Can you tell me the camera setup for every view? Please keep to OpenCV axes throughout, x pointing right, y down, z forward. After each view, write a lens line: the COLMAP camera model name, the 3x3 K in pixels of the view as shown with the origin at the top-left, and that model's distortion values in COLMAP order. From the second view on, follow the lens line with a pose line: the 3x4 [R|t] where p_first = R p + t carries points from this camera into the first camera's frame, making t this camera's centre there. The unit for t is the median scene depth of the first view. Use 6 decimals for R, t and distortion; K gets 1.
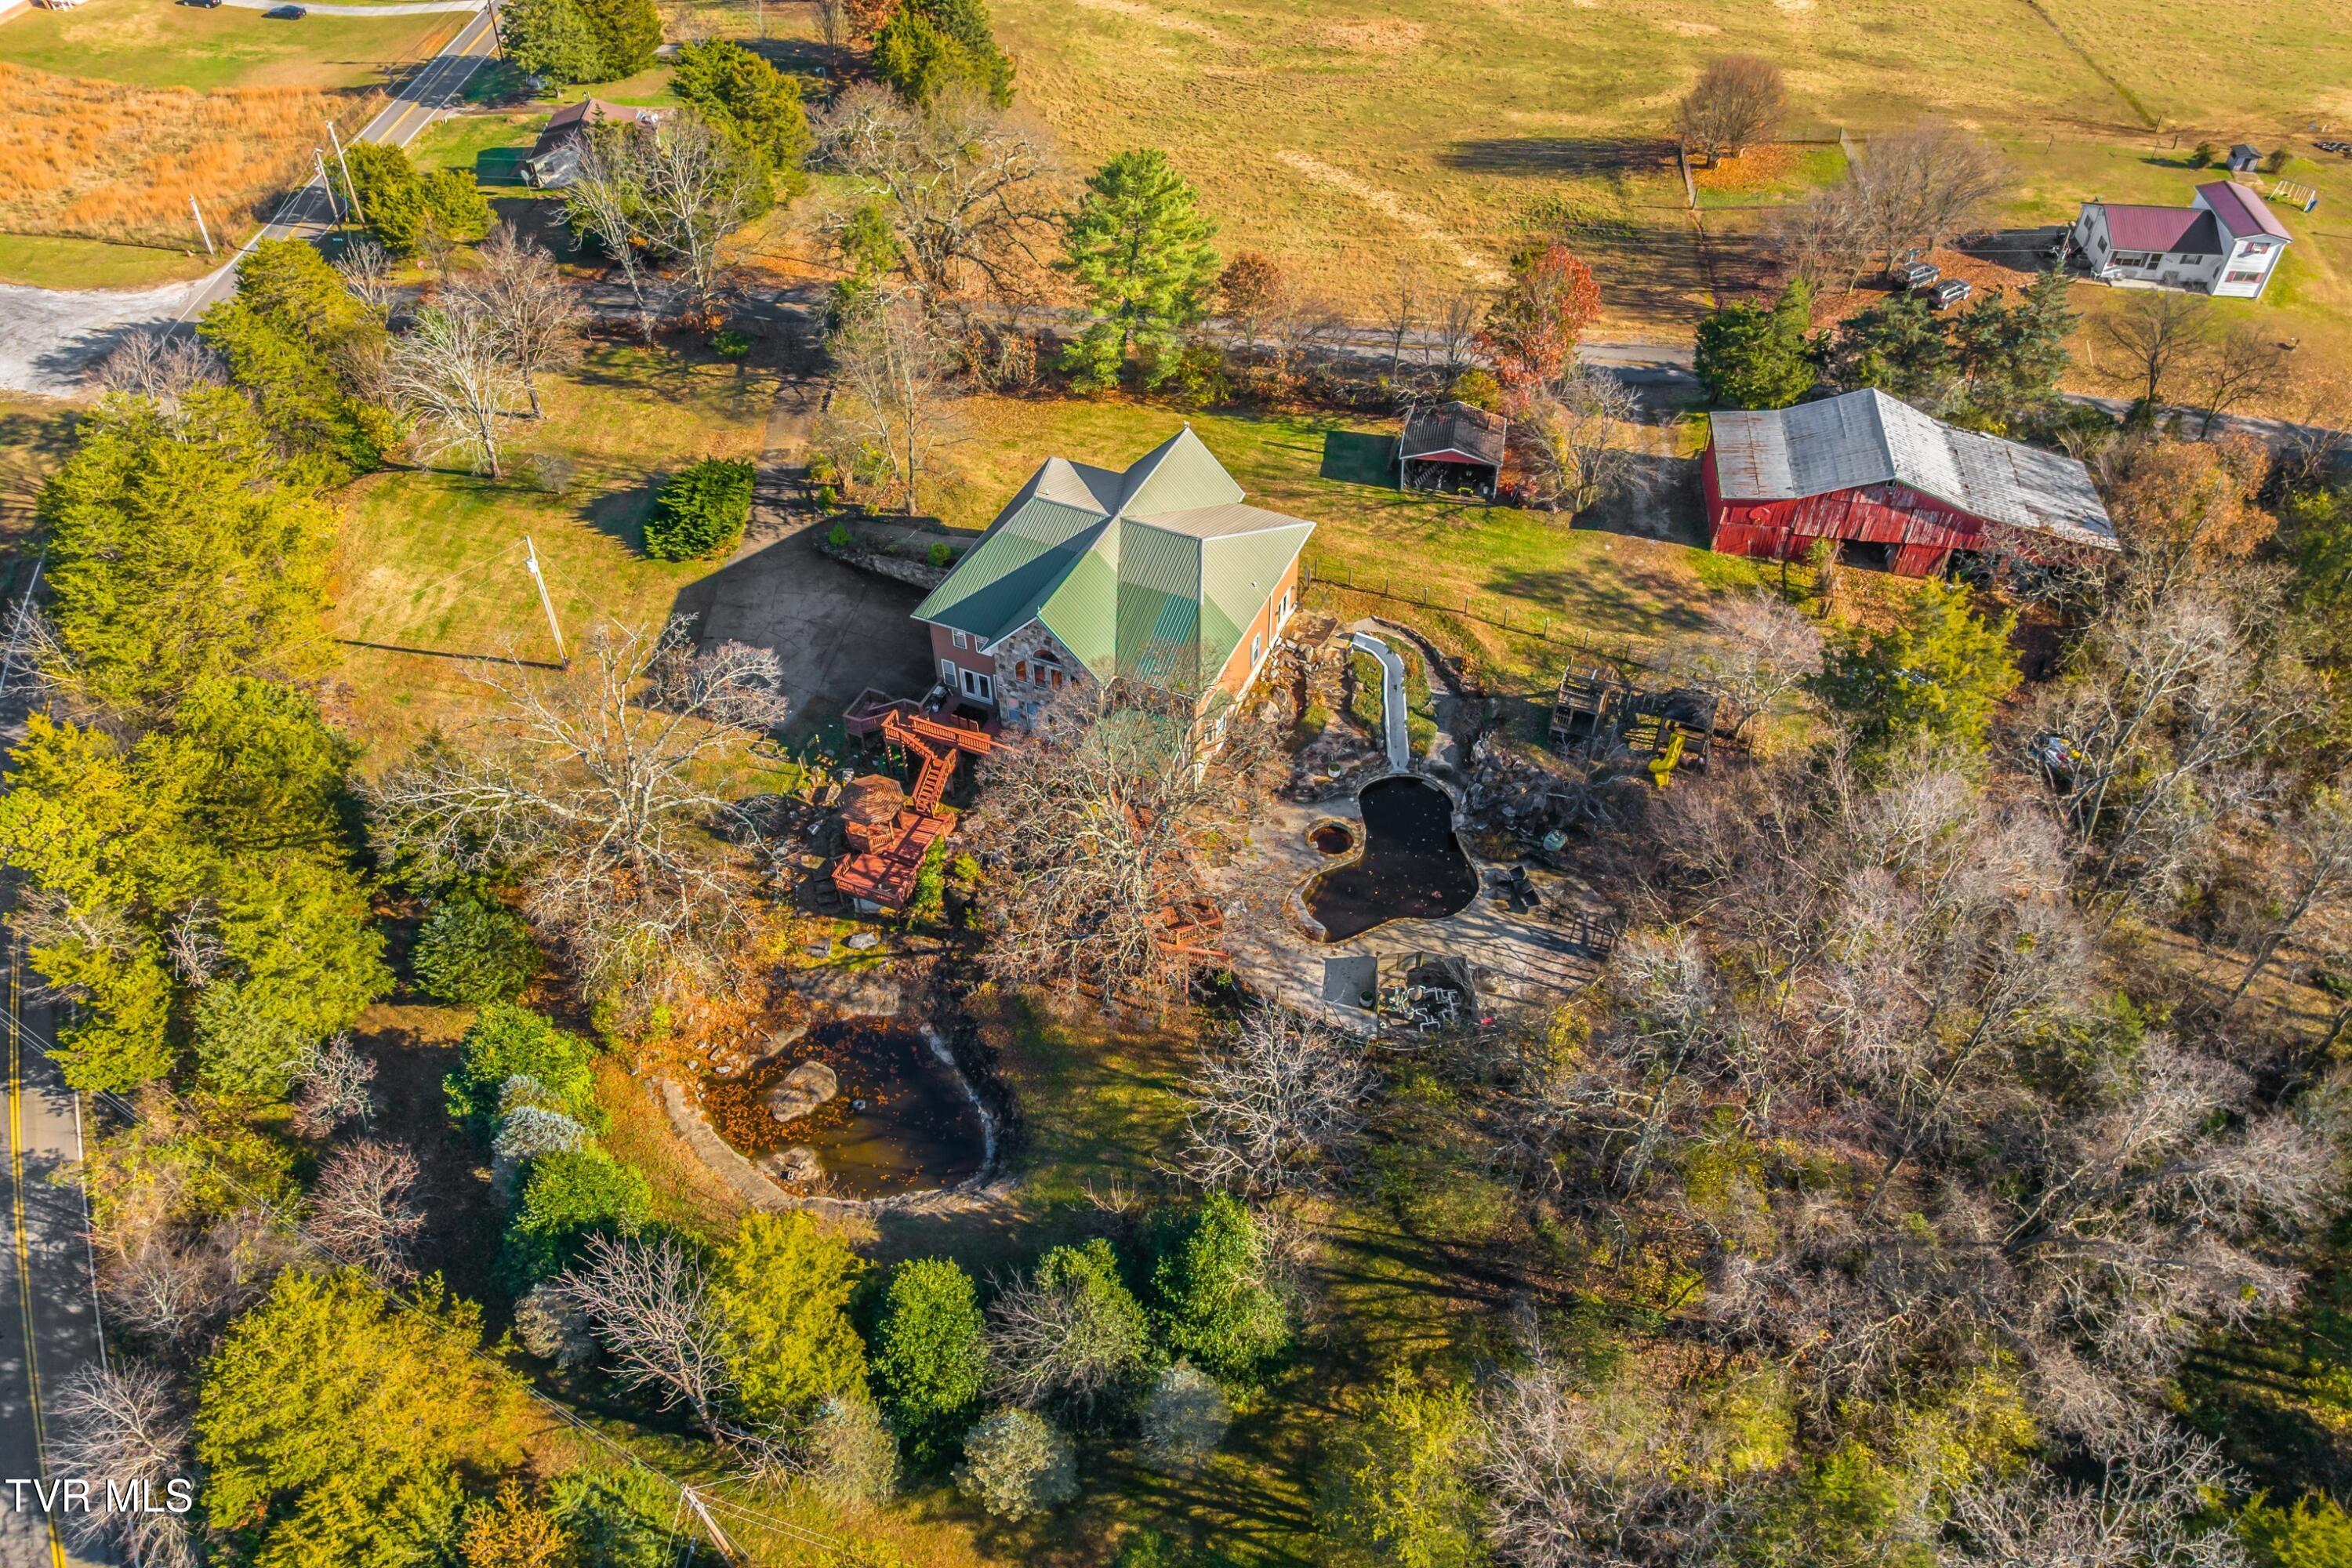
lens RADIAL K [[1688.0, 0, 1176.0], [0, 1688.0, 784.0], [0, 0, 1]] dist [-0.043200, -0.003860]
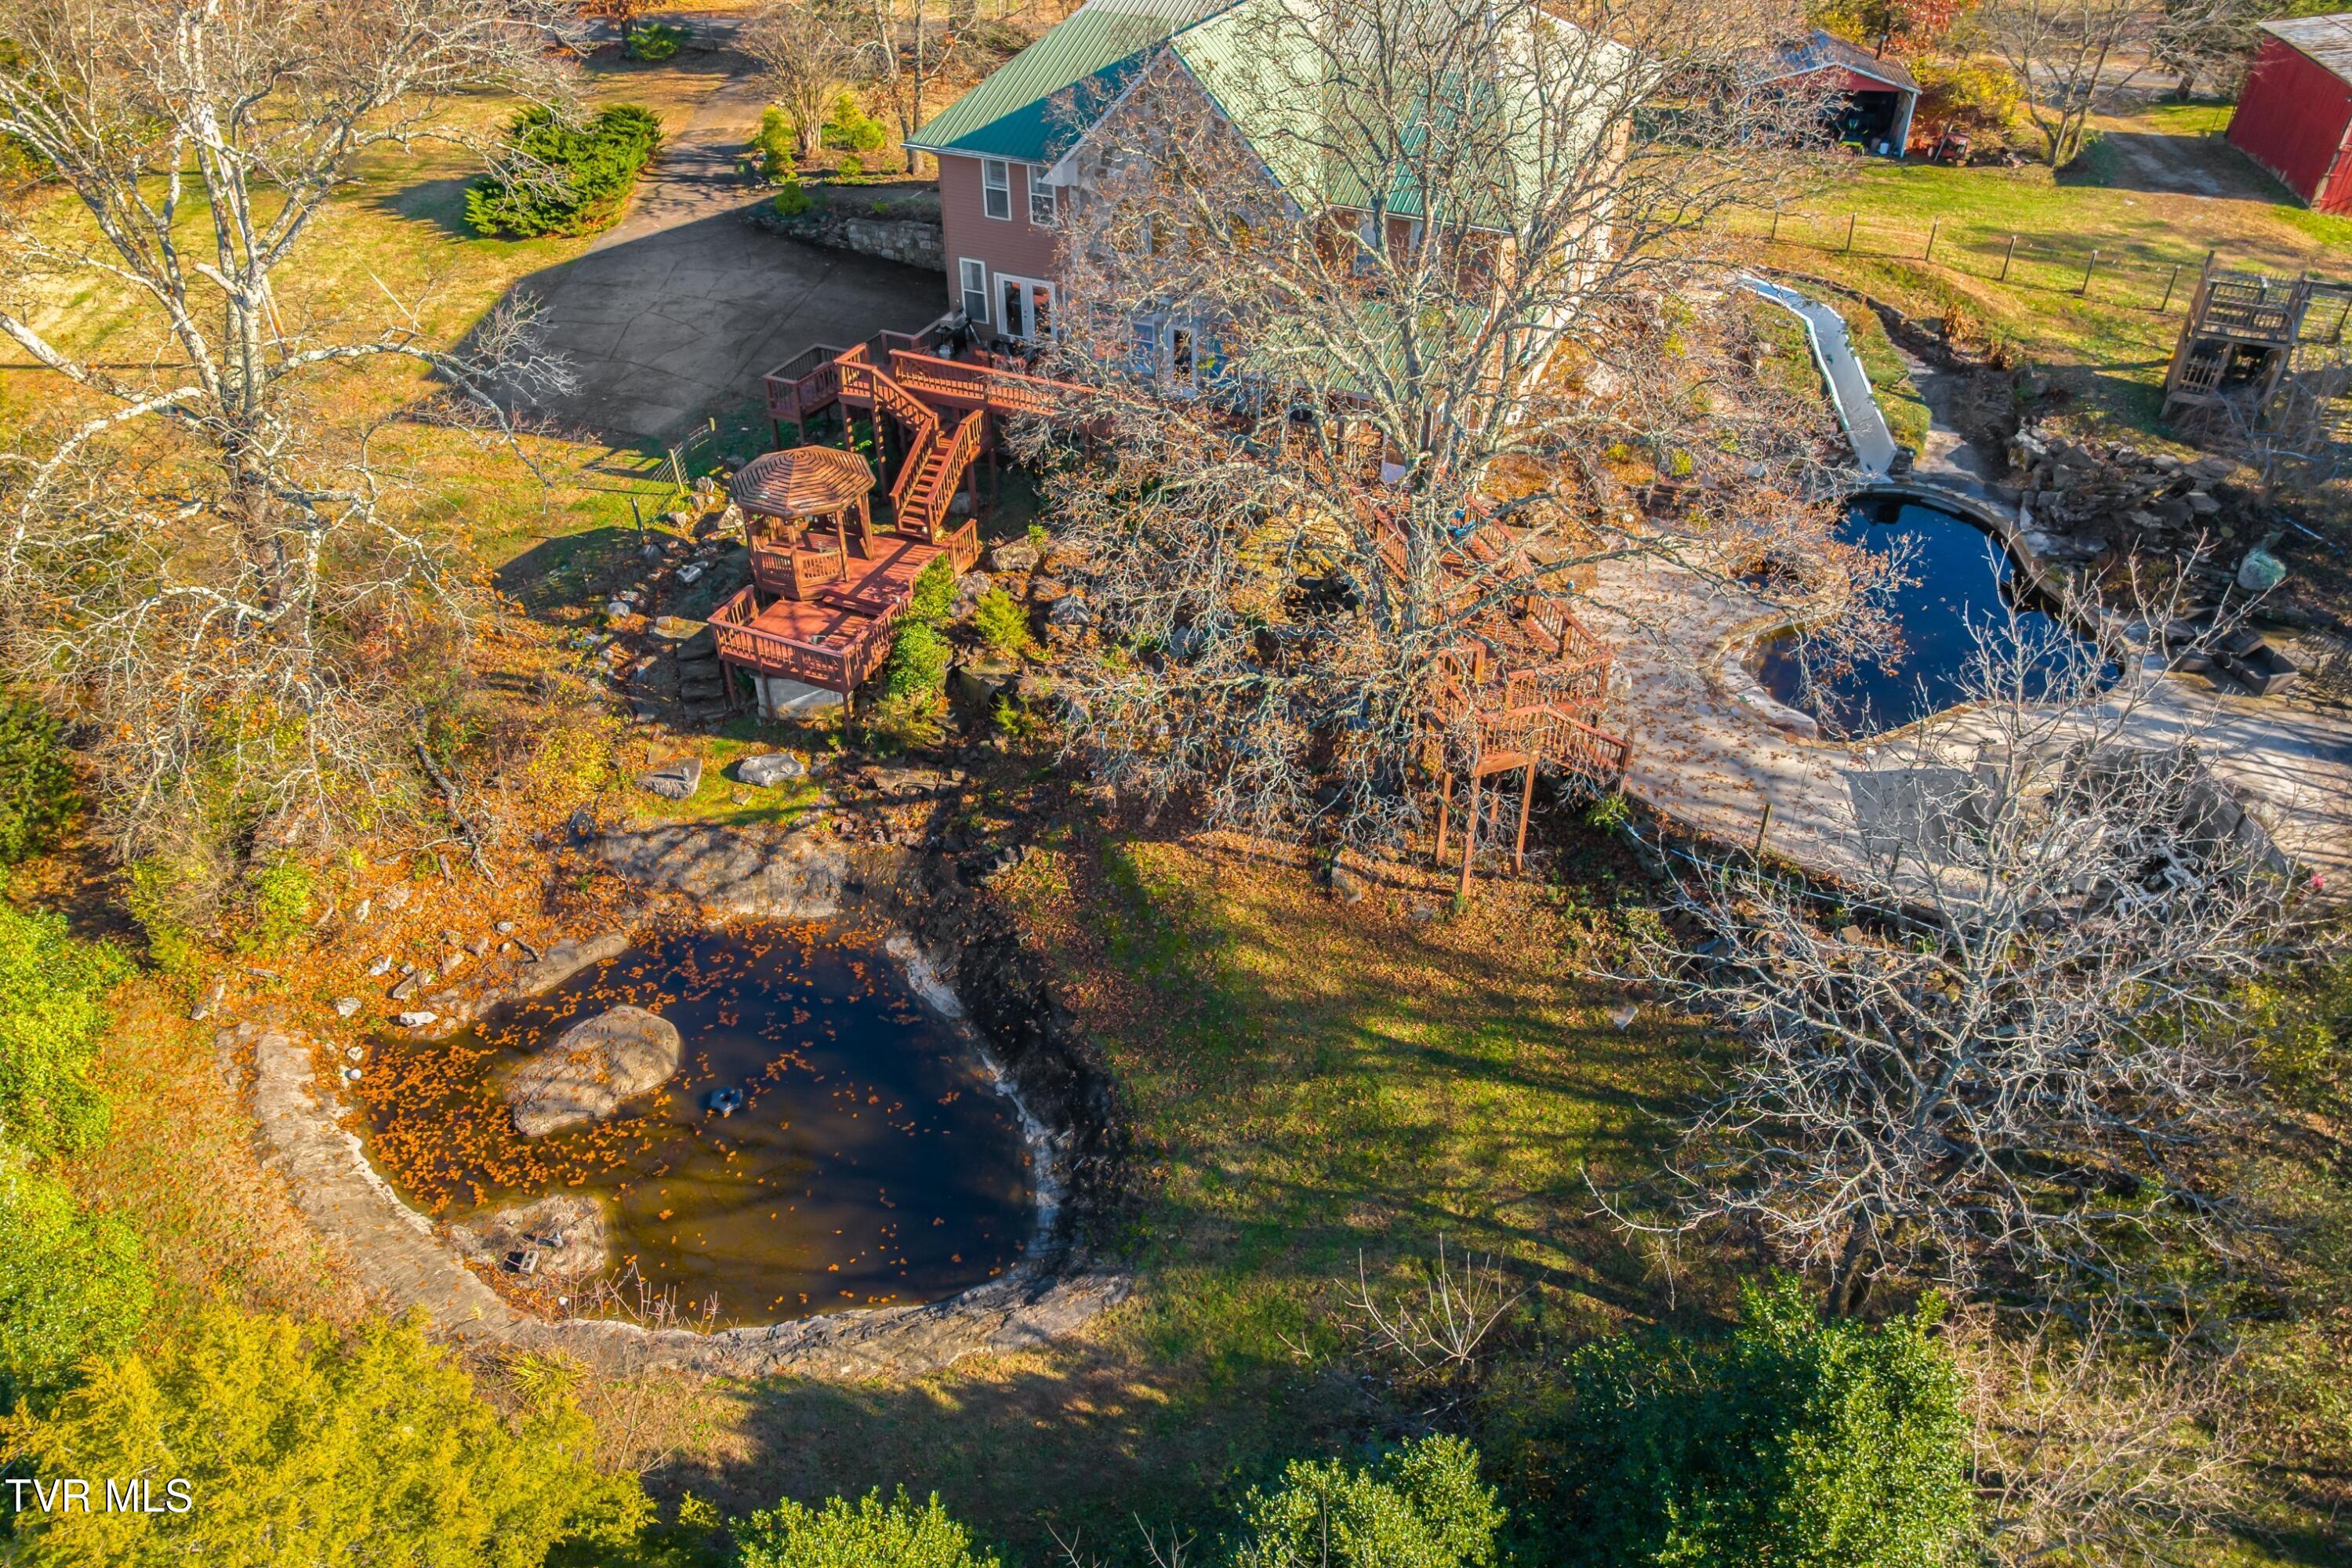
lens RADIAL K [[1688.0, 0, 1176.0], [0, 1688.0, 784.0], [0, 0, 1]] dist [-0.043200, -0.003860]
pose [[0.999859, 0.013726, -0.009673, -0.069904], [-0.014822, 0.992134, -0.124297, 0.150697], [0.007891, 0.124423, 0.992198, 0.539613]]
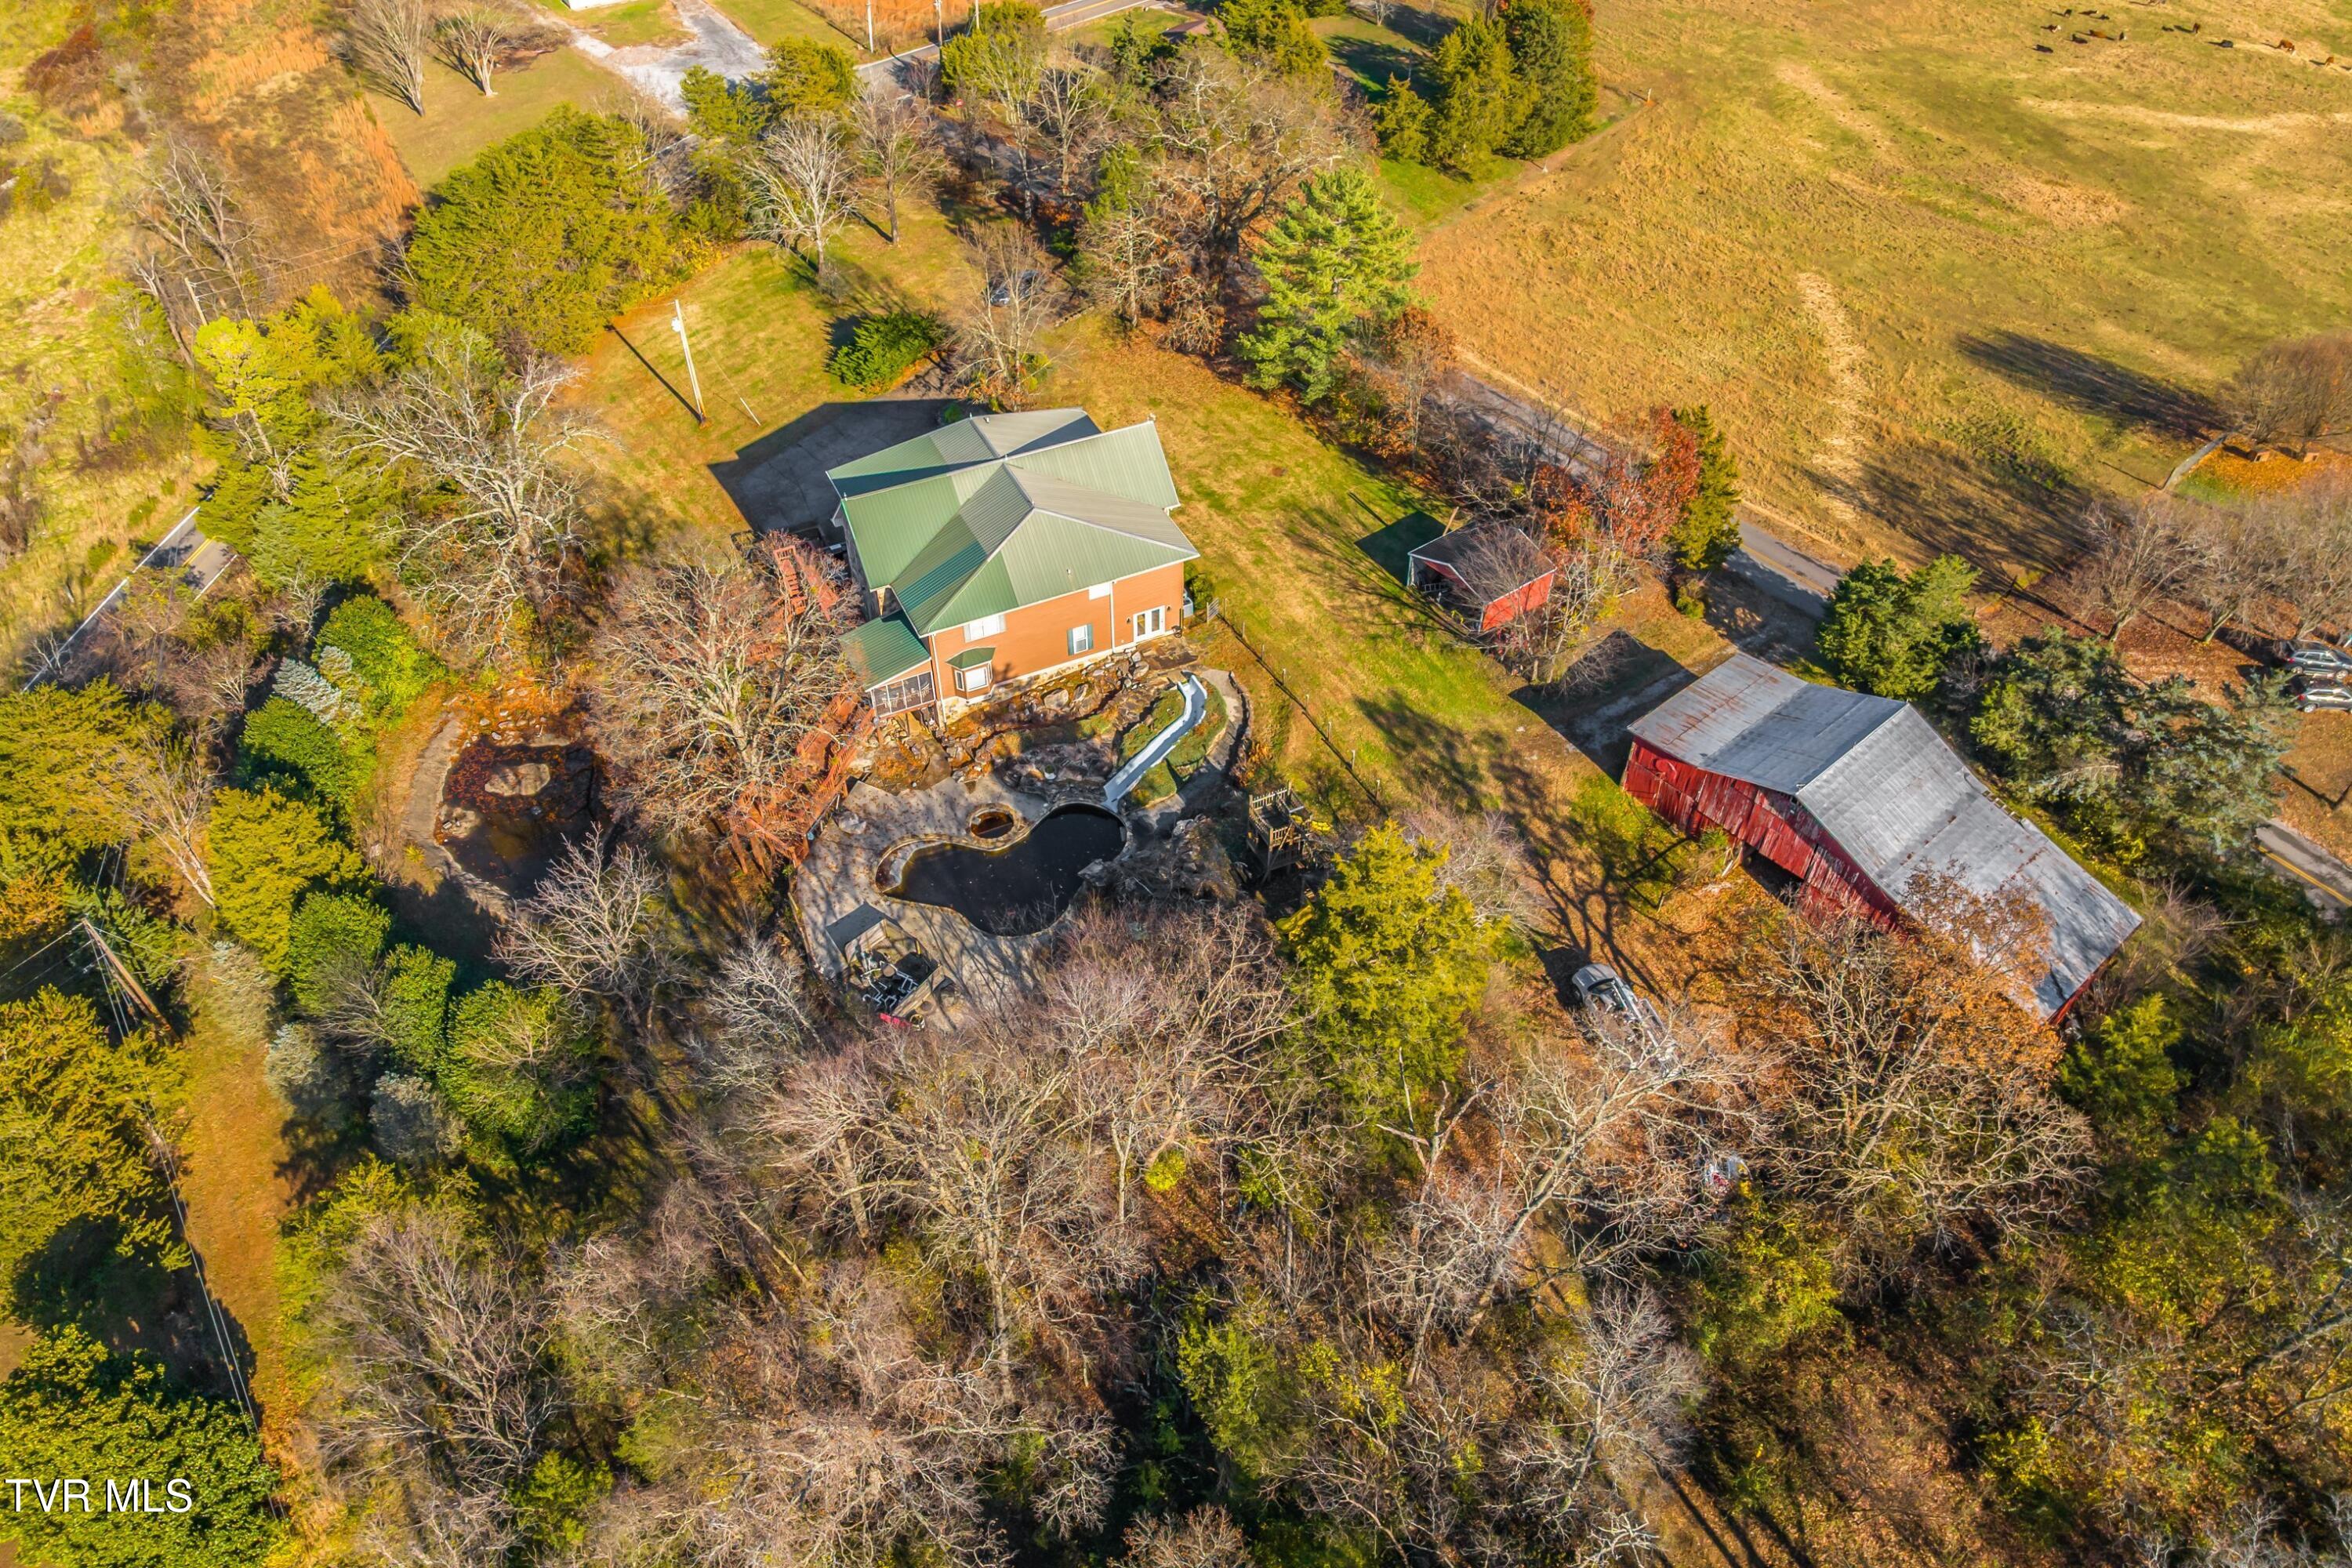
lens RADIAL K [[1688.0, 0, 1176.0], [0, 1688.0, 784.0], [0, 0, 1]] dist [-0.043200, -0.003860]
pose [[0.753918, 0.461797, -0.467280, 0.638779], [-0.461179, 0.878573, 0.124191, -0.165257], [0.467890, 0.121870, 0.875344, 0.163136]]
